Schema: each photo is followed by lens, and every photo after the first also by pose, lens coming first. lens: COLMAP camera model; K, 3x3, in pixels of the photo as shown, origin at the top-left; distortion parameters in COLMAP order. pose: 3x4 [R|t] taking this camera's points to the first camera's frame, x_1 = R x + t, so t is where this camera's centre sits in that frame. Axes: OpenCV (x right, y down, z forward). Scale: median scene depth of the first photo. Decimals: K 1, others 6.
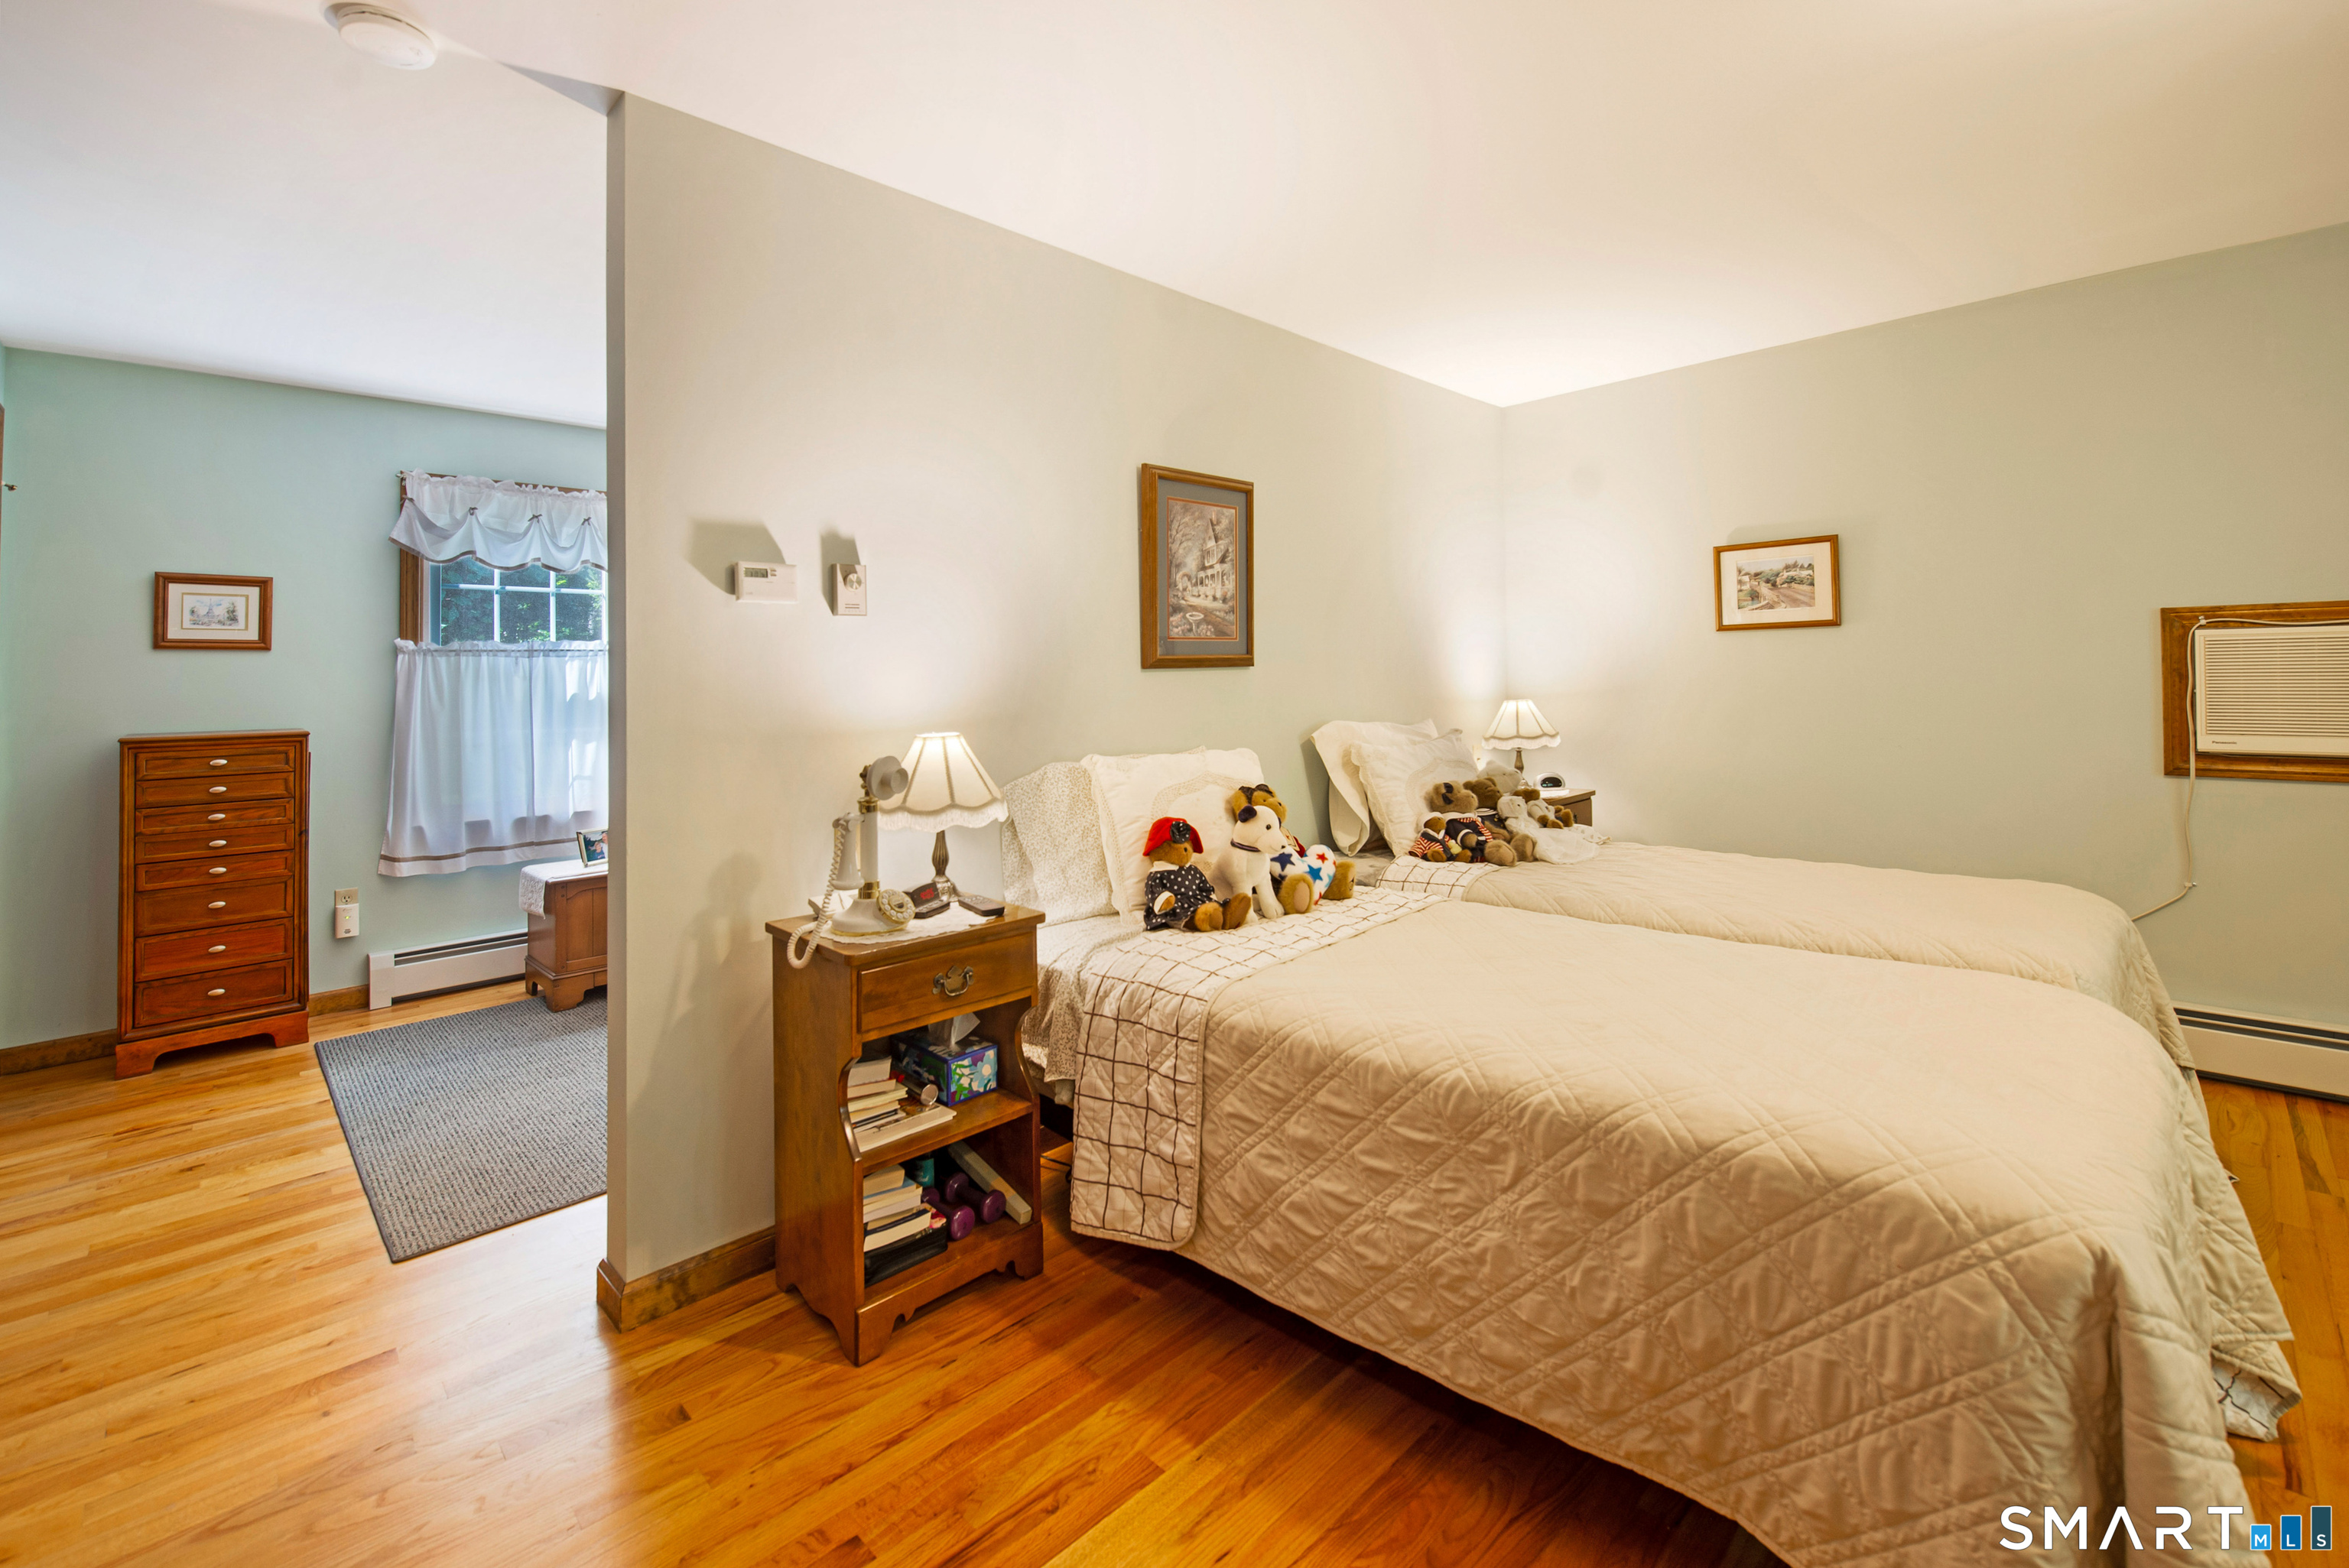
lens RADIAL K [[1006.2, 0, 1168.6], [0, 1006.2, 657.8], [0, 0, 1]] dist [0.000952, -0.000060]
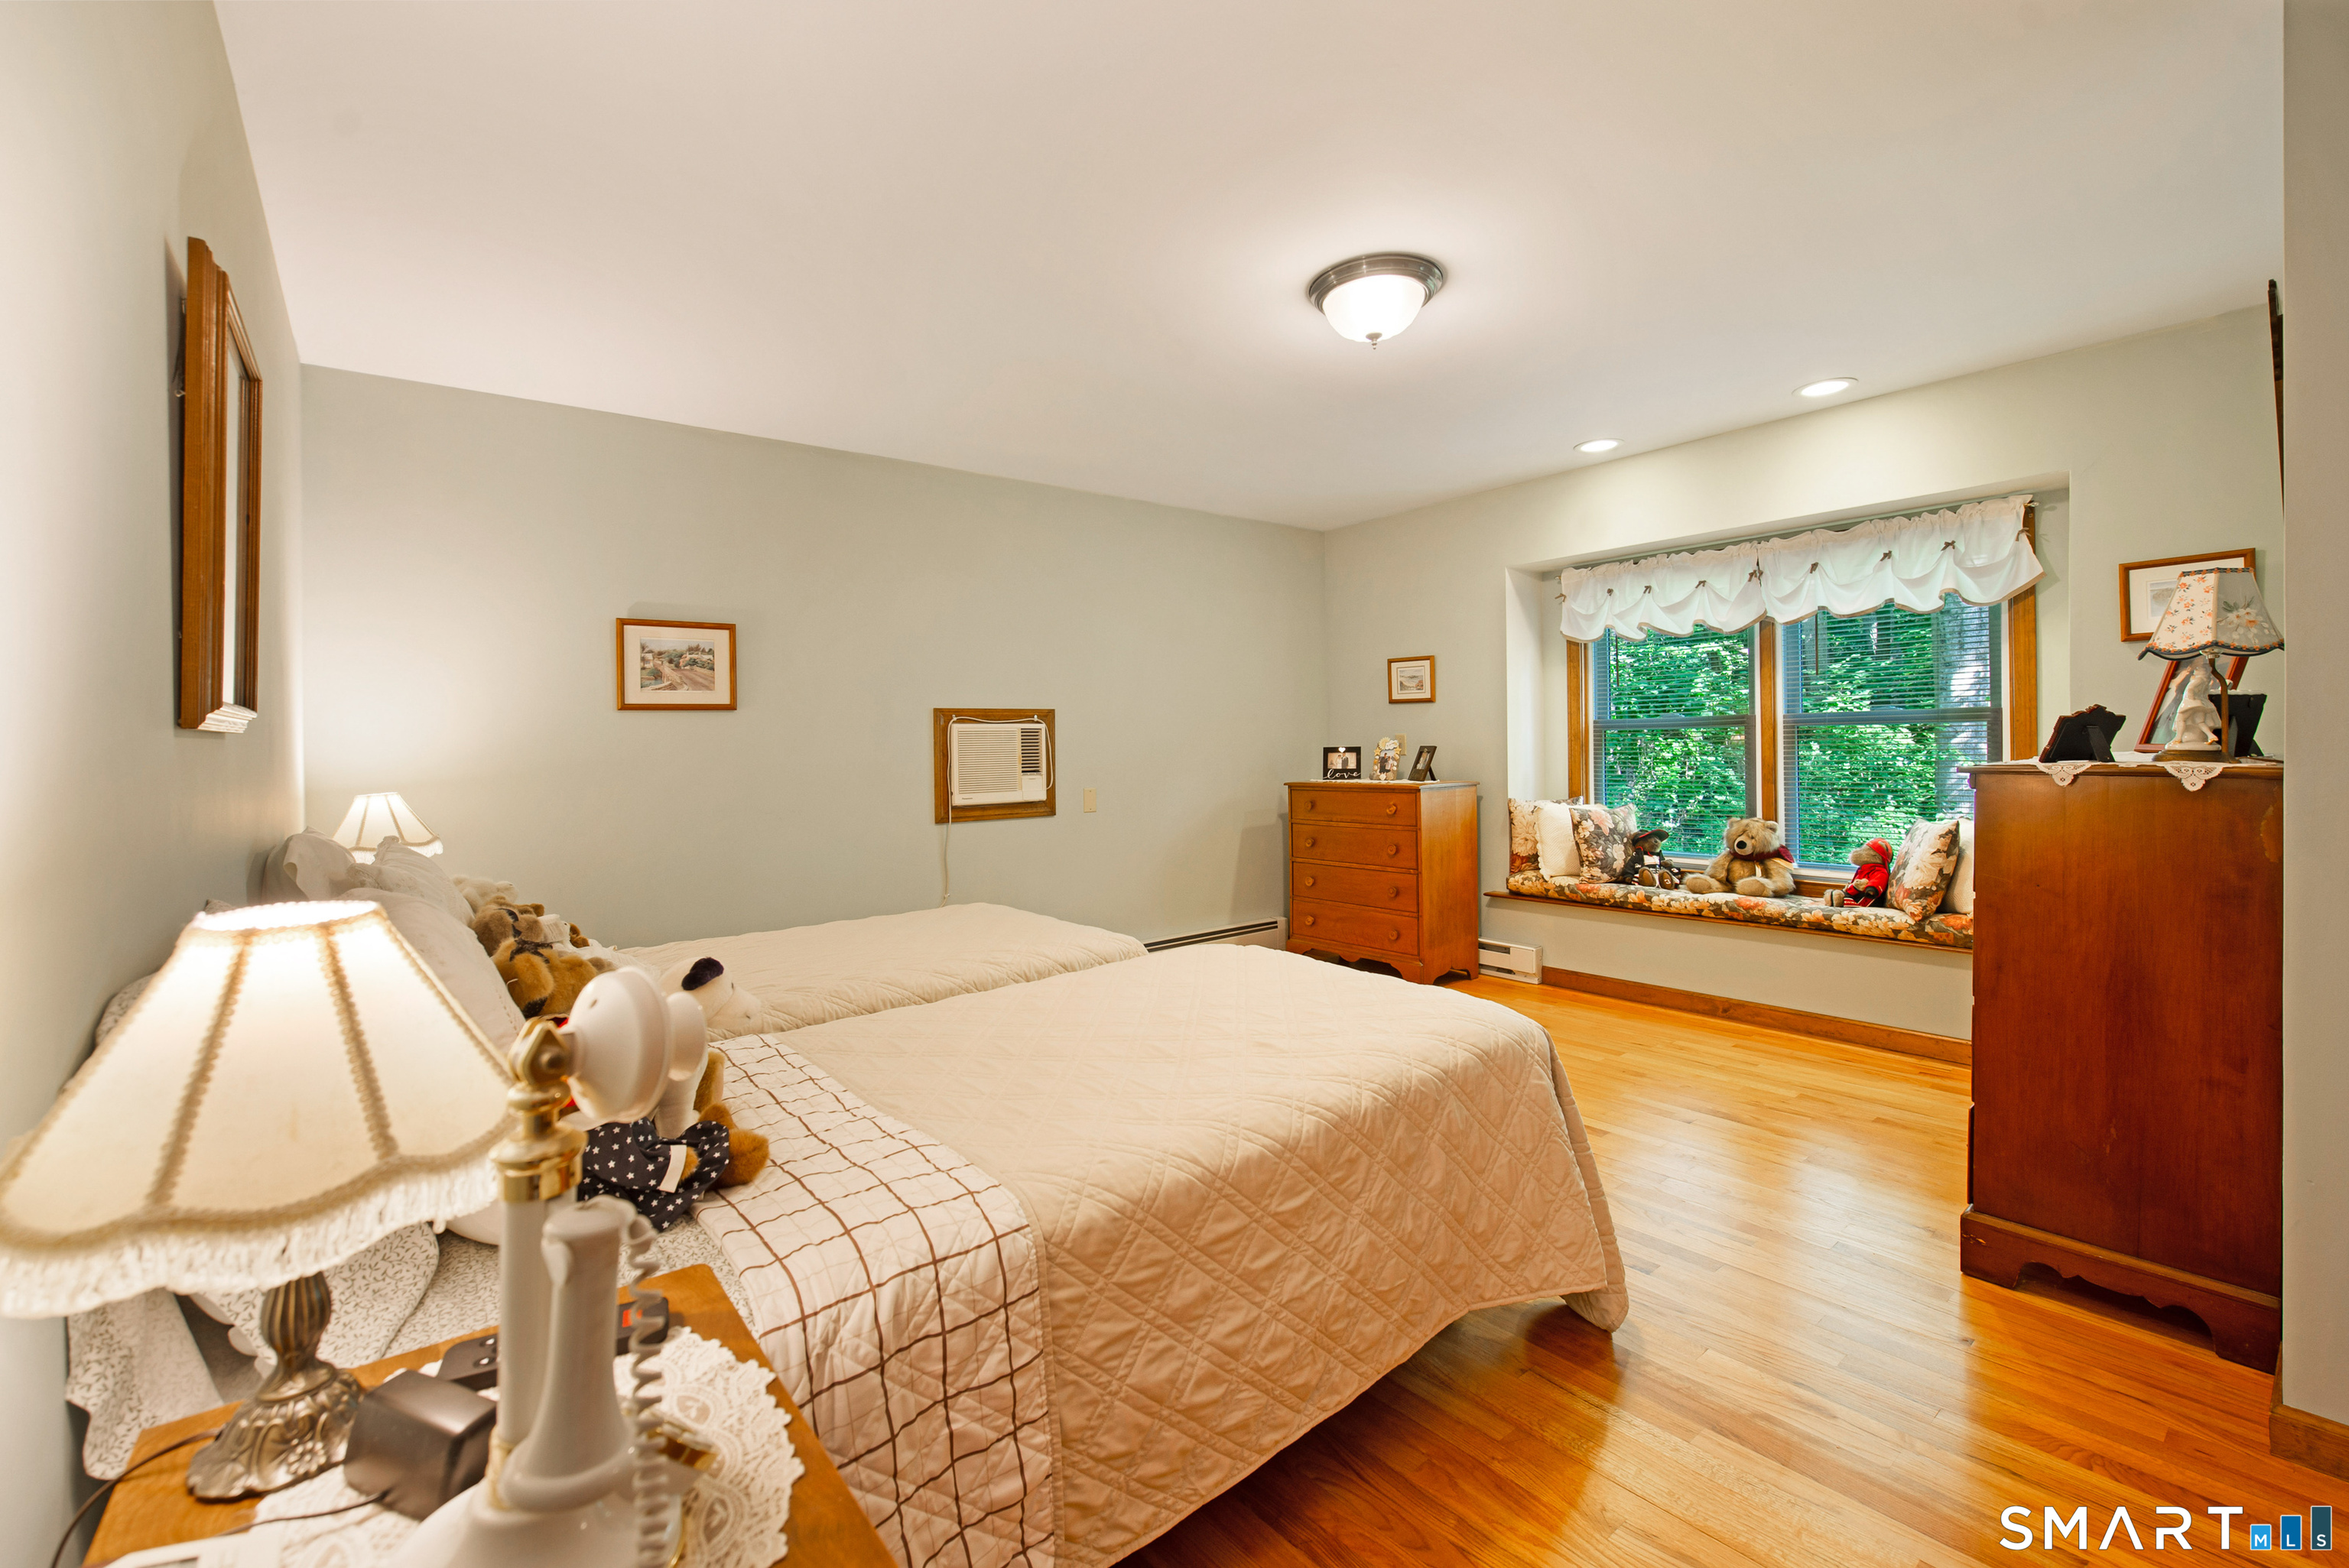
lens RADIAL K [[976.1, 0, 1147.6], [0, 976.1, 771.4], [0, 0, 1]] dist [-0.012177, -0.000083]
pose [[0.124626, -0.013558, 0.992111, -0.371375], [-0.003693, 0.999893, 0.014128, 0.020748], [-0.992197, -0.005424, 0.124563, 0.534948]]
